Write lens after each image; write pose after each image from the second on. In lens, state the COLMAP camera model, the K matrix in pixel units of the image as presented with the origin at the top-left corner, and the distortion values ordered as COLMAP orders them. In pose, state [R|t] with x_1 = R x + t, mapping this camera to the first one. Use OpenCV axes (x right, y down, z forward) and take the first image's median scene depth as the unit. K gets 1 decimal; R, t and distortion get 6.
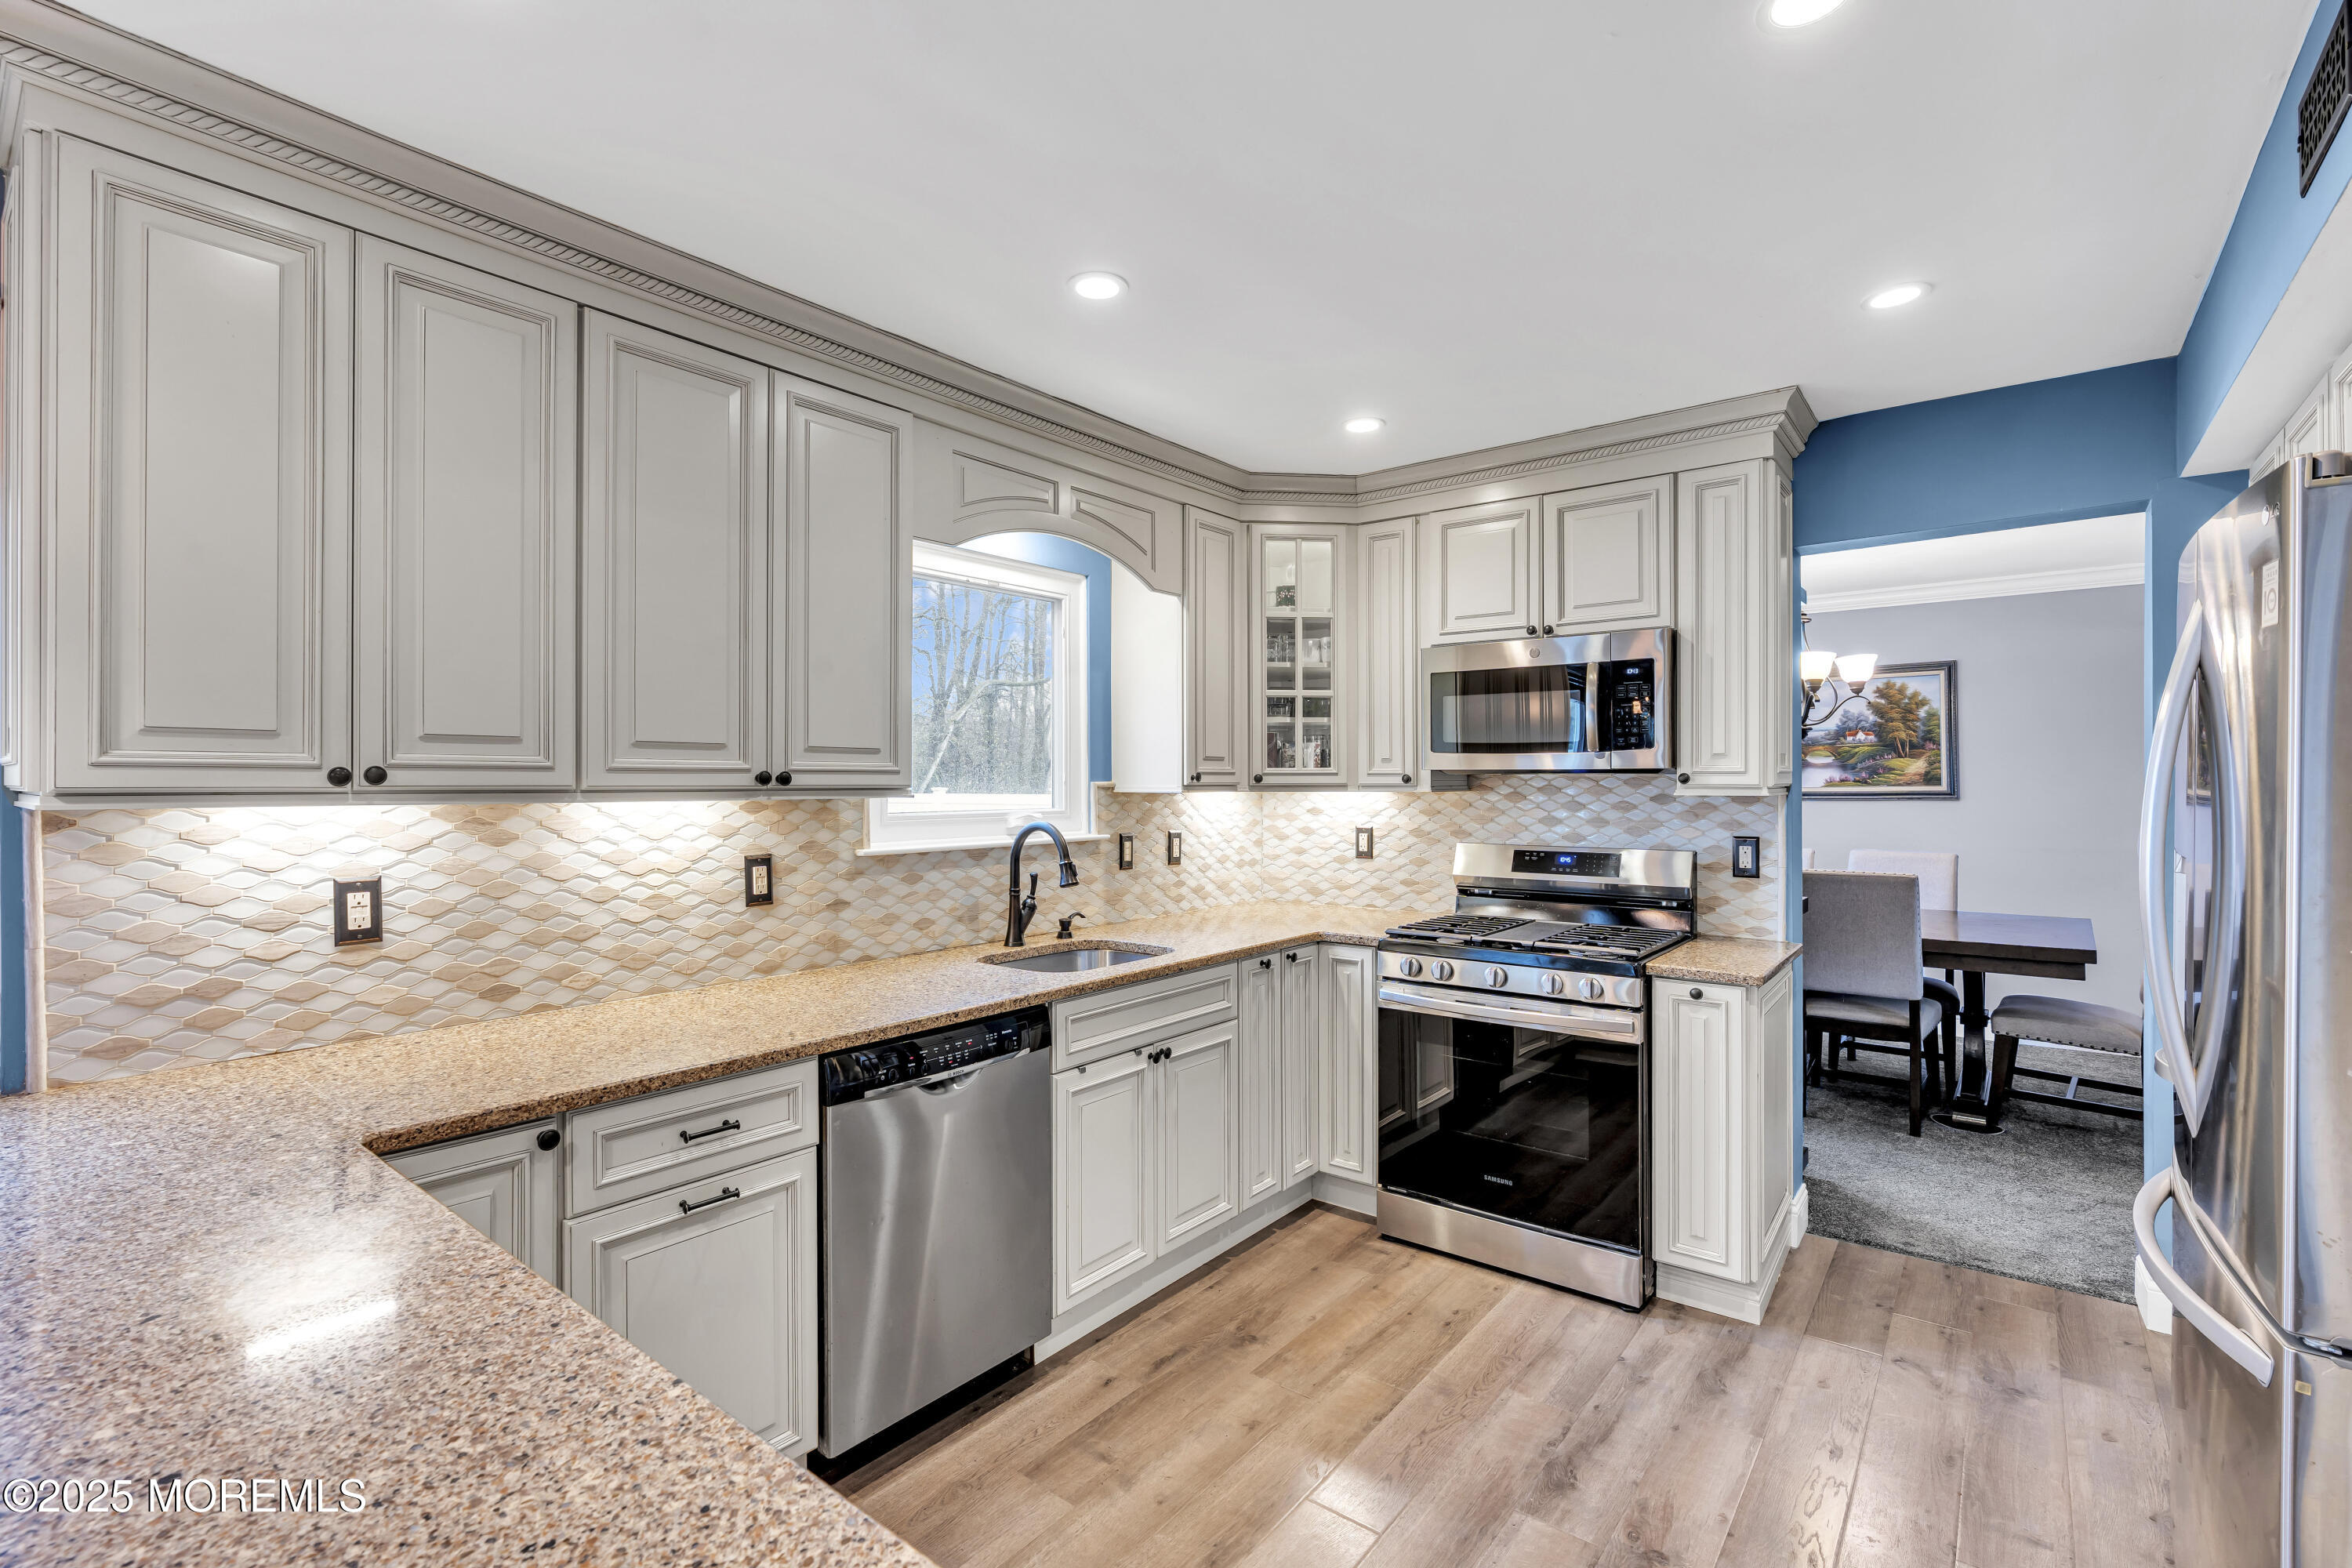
lens RADIAL K [[1060.2, 0, 1166.4], [0, 1060.2, 779.2], [0, 0, 1]] dist [-0.009956, 0.003561]
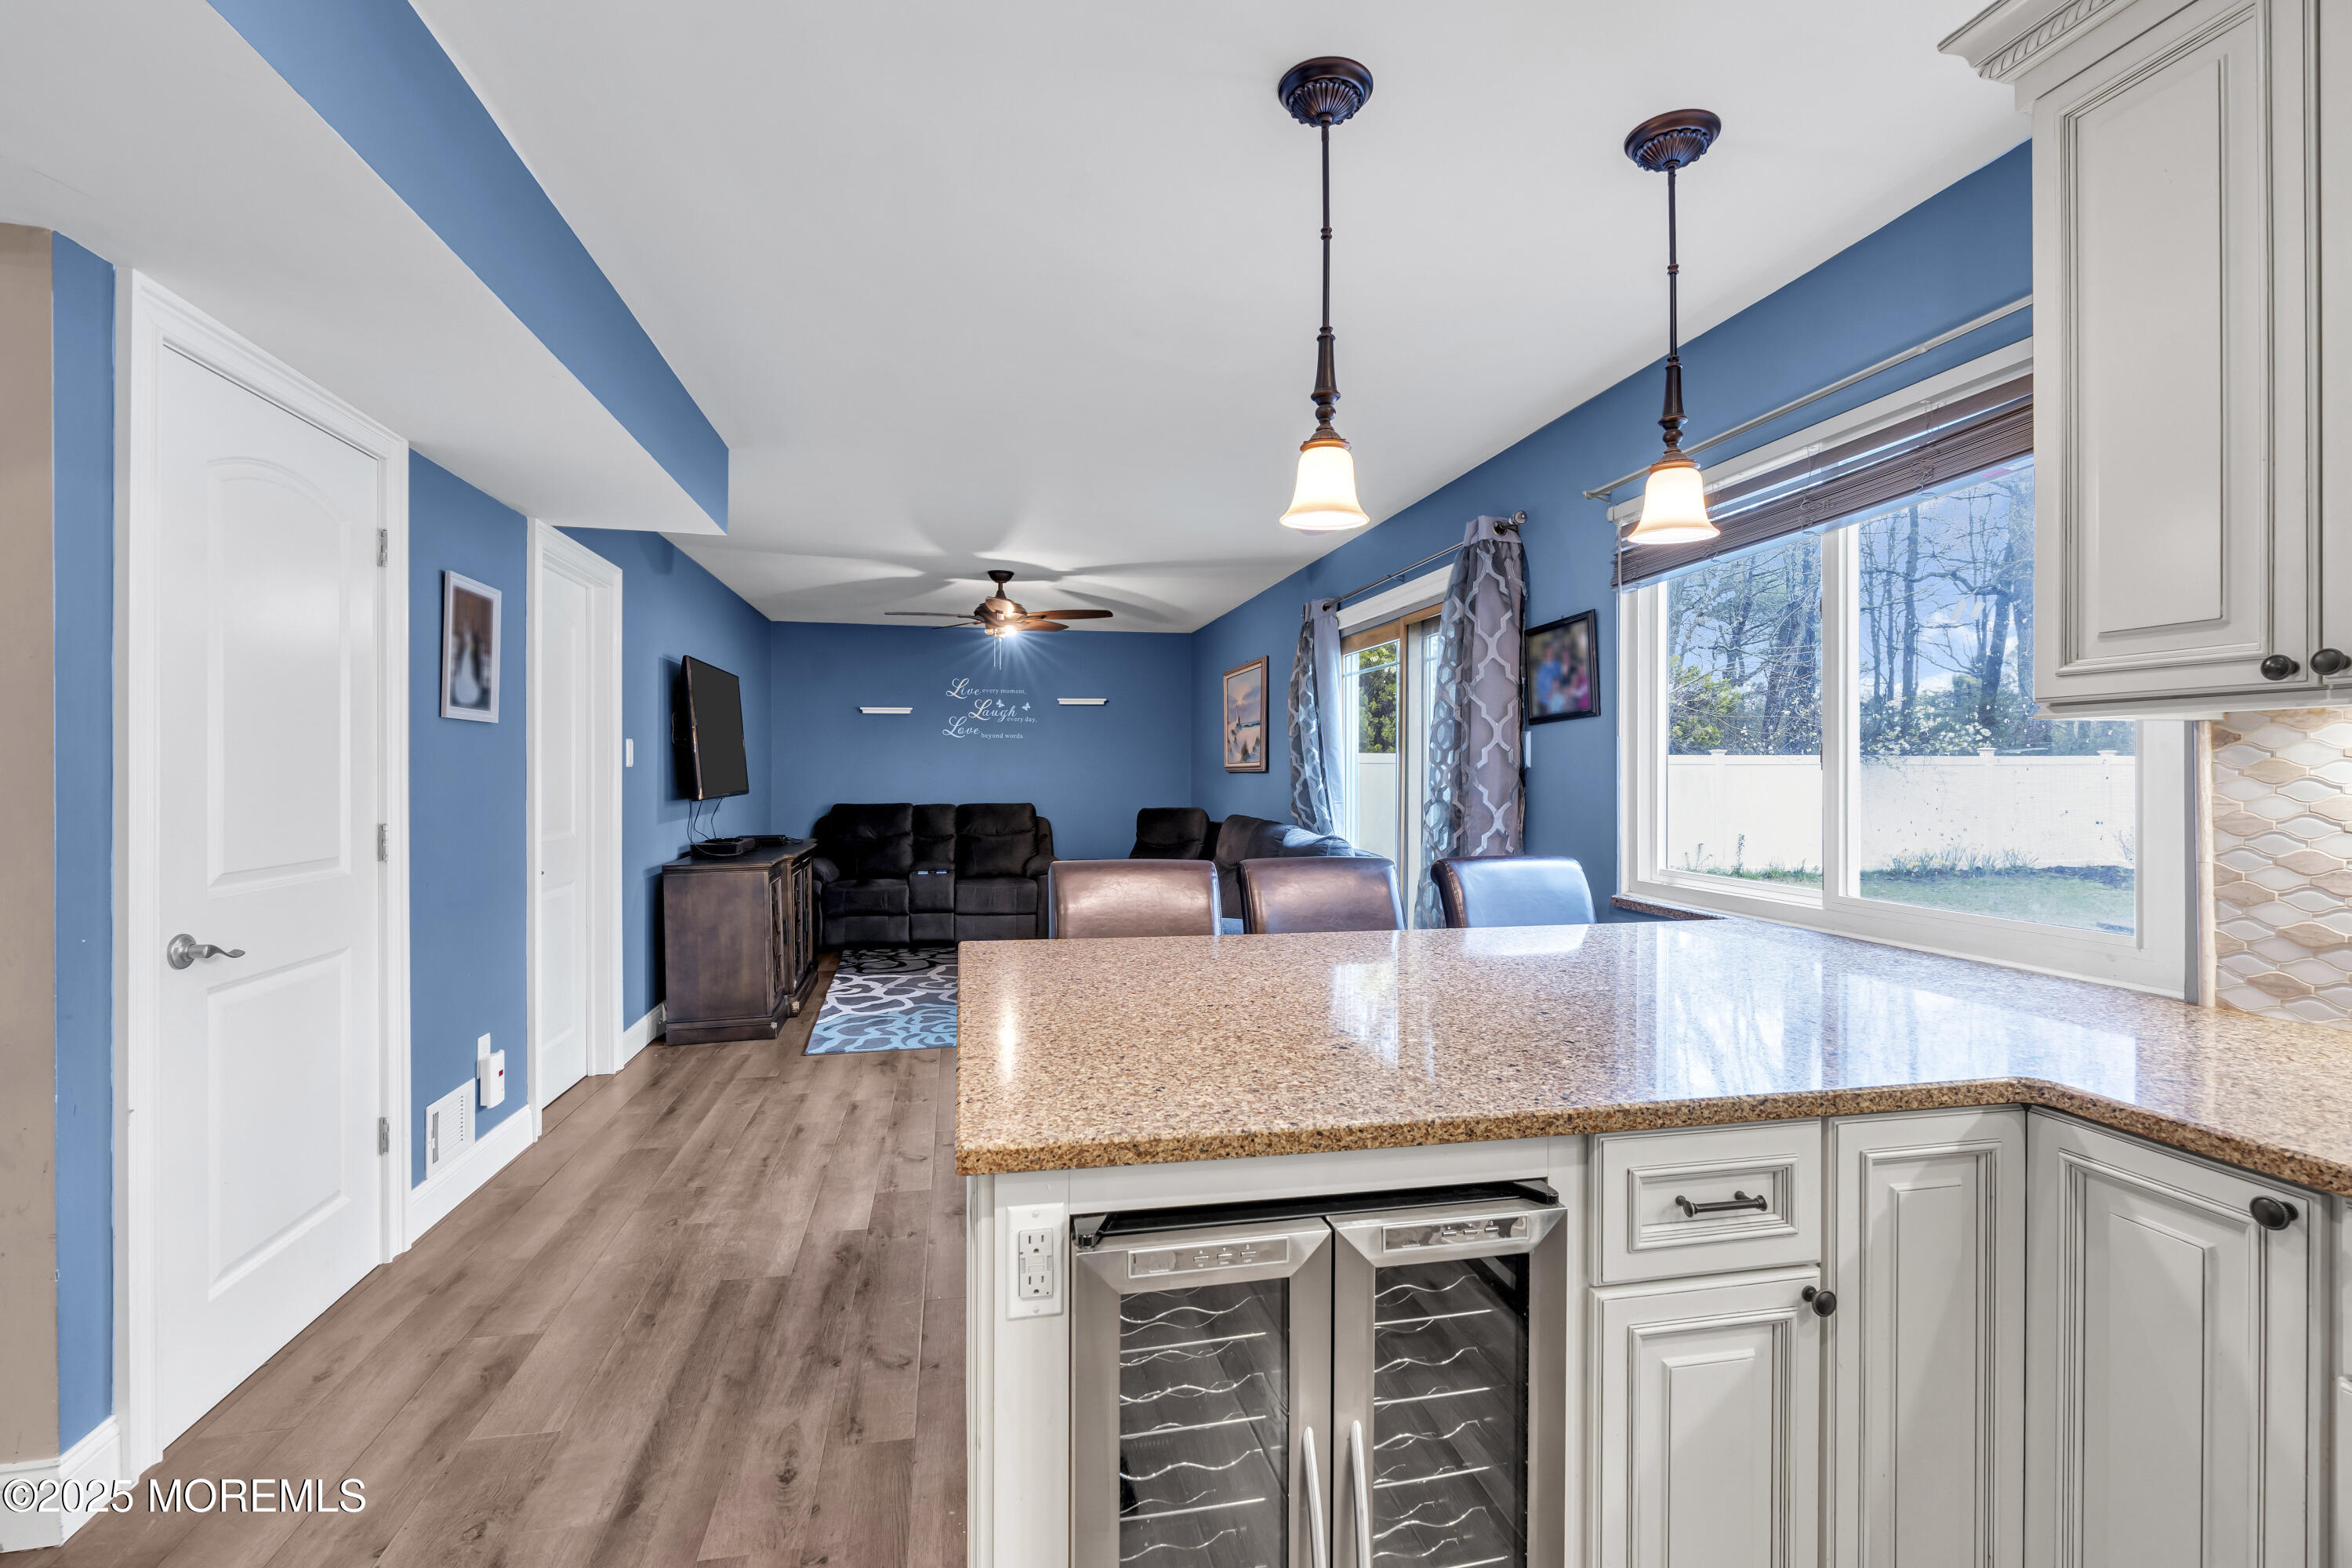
lens RADIAL K [[1060.2, 0, 1178.5], [0, 1060.2, 768.9], [0, 0, 1]] dist [-0.009956, 0.003561]
pose [[-0.637280, -0.003047, -0.770626, 0.174525], [0.001252, 0.999987, -0.004989, 0.040778], [0.770631, -0.004144, -0.637268, 0.481829]]
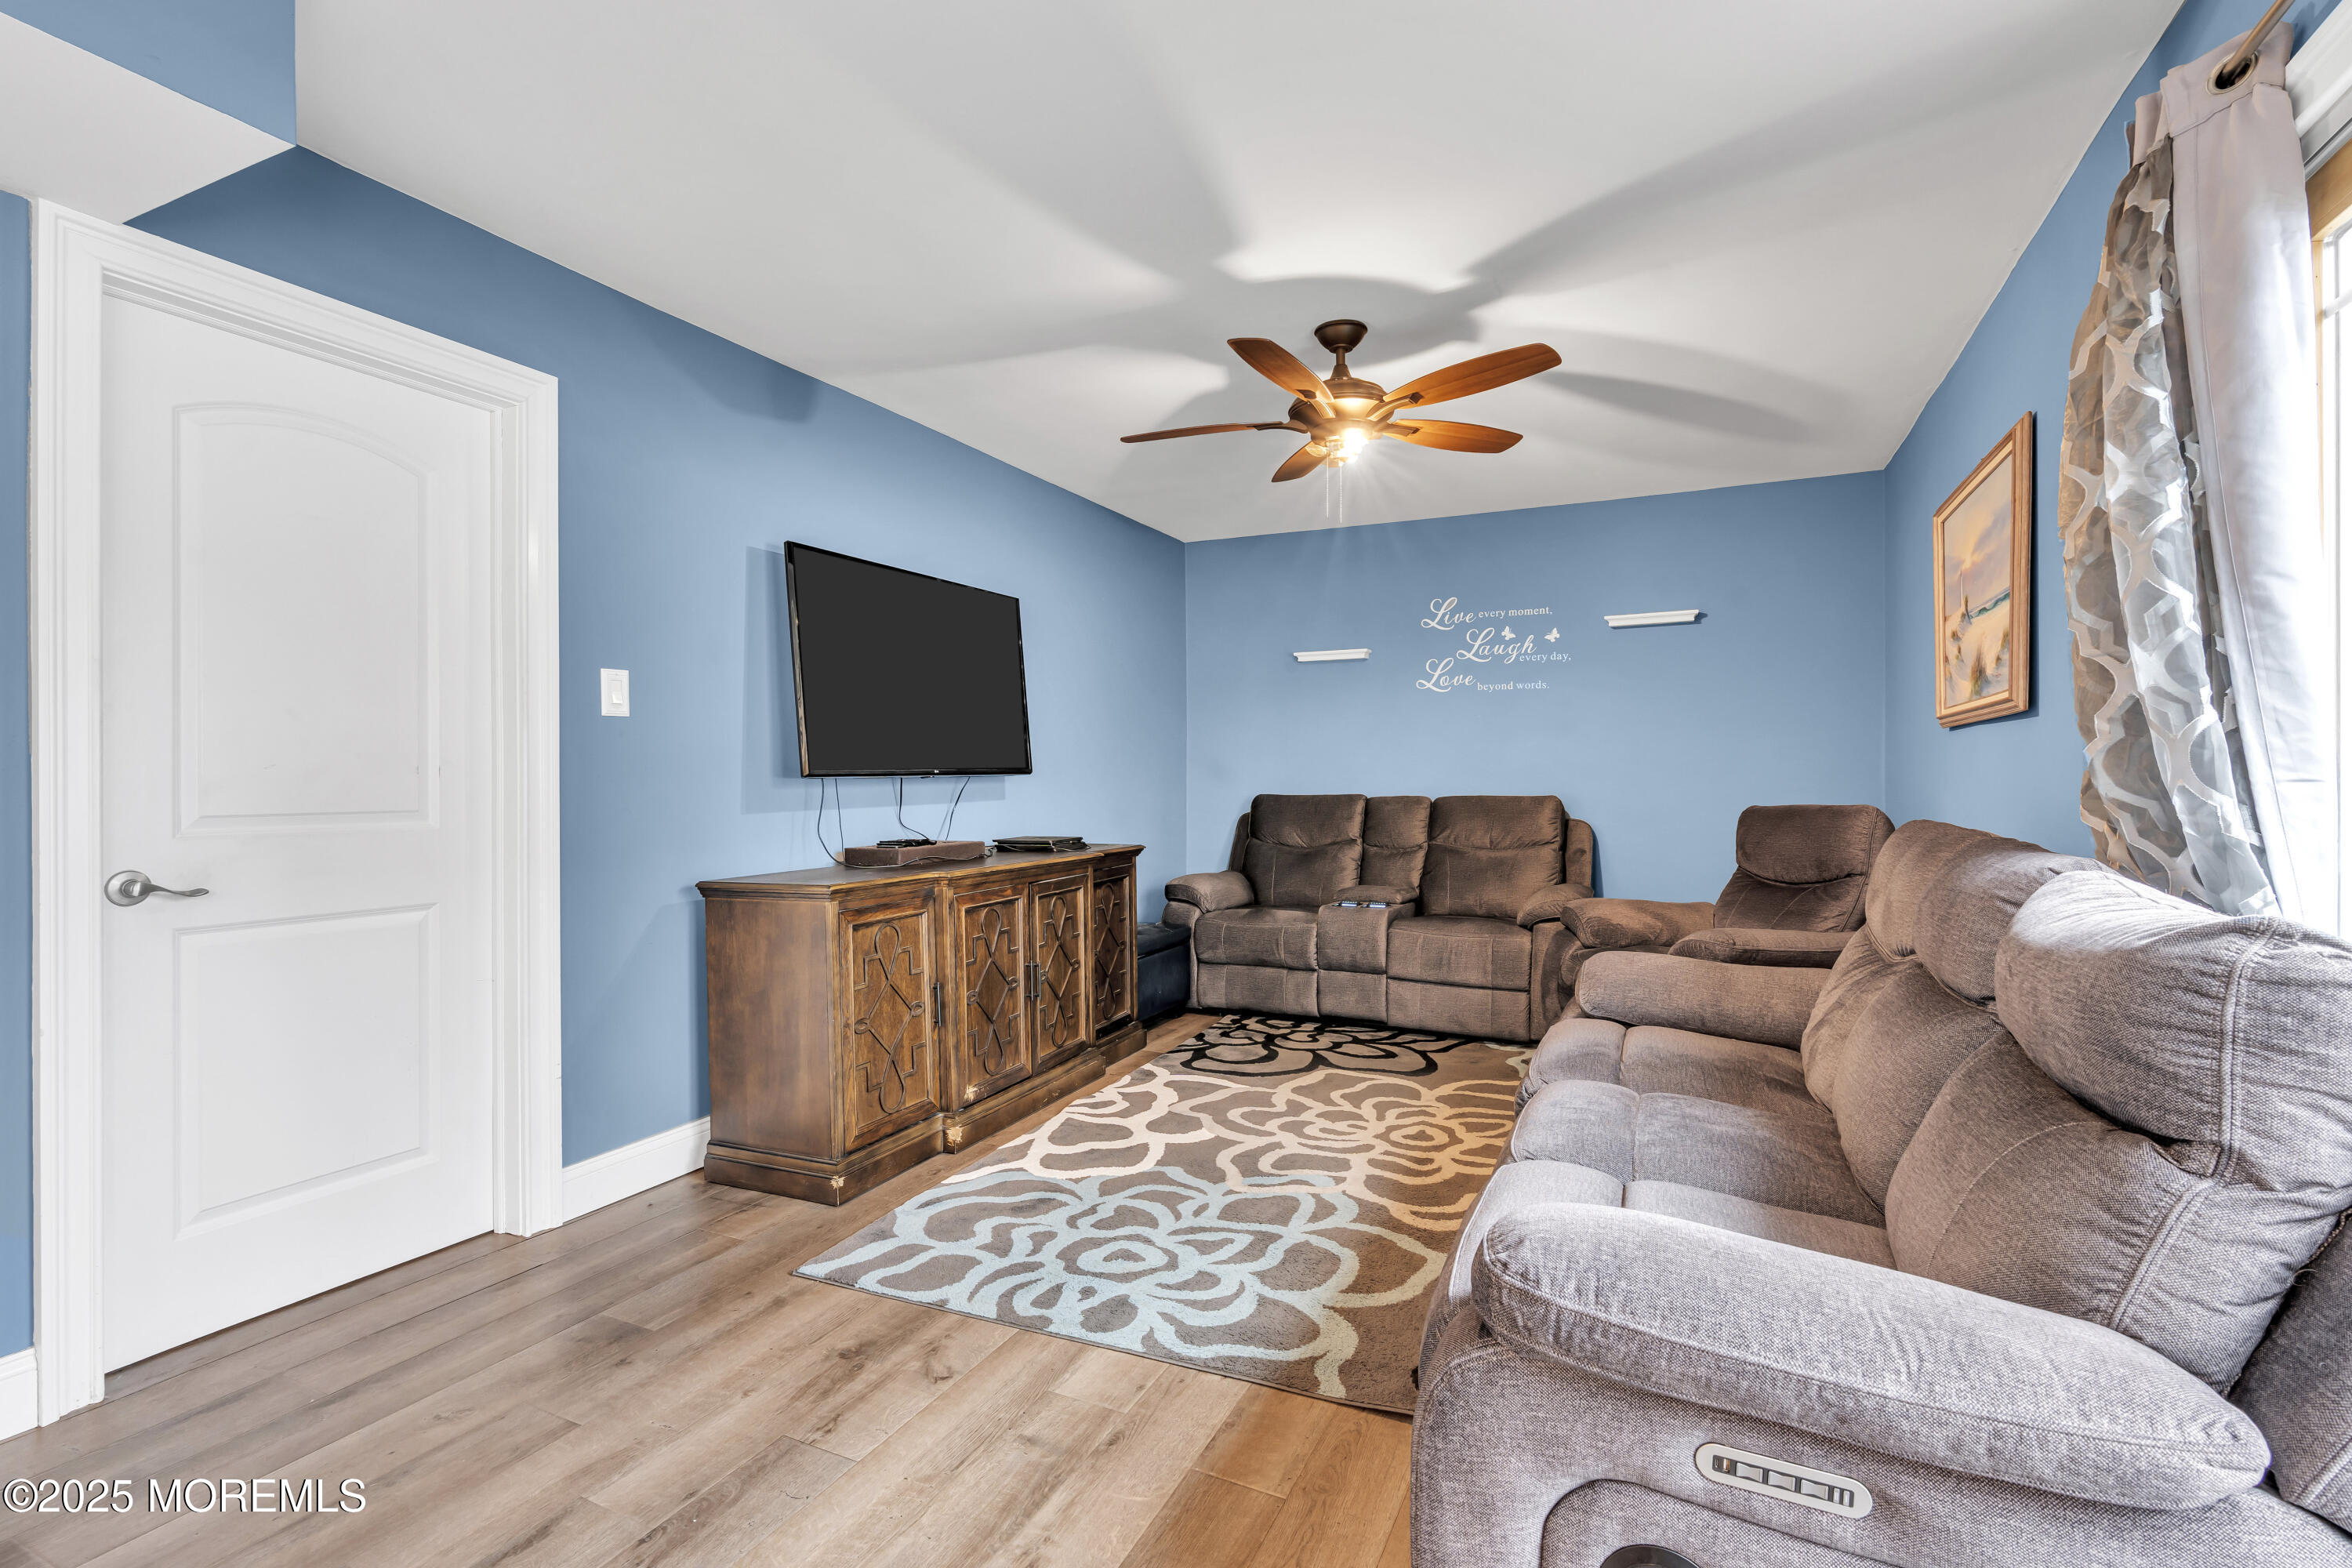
lens RADIAL K [[1060.2, 0, 1165.4], [0, 1060.2, 774.1], [0, 0, 1]] dist [-0.009956, 0.003561]
pose [[-0.977474, 0.005137, -0.210992, -0.795304], [0.006102, 0.999974, -0.003922, 0.085476], [0.210966, -0.005121, -0.977480, -0.108032]]
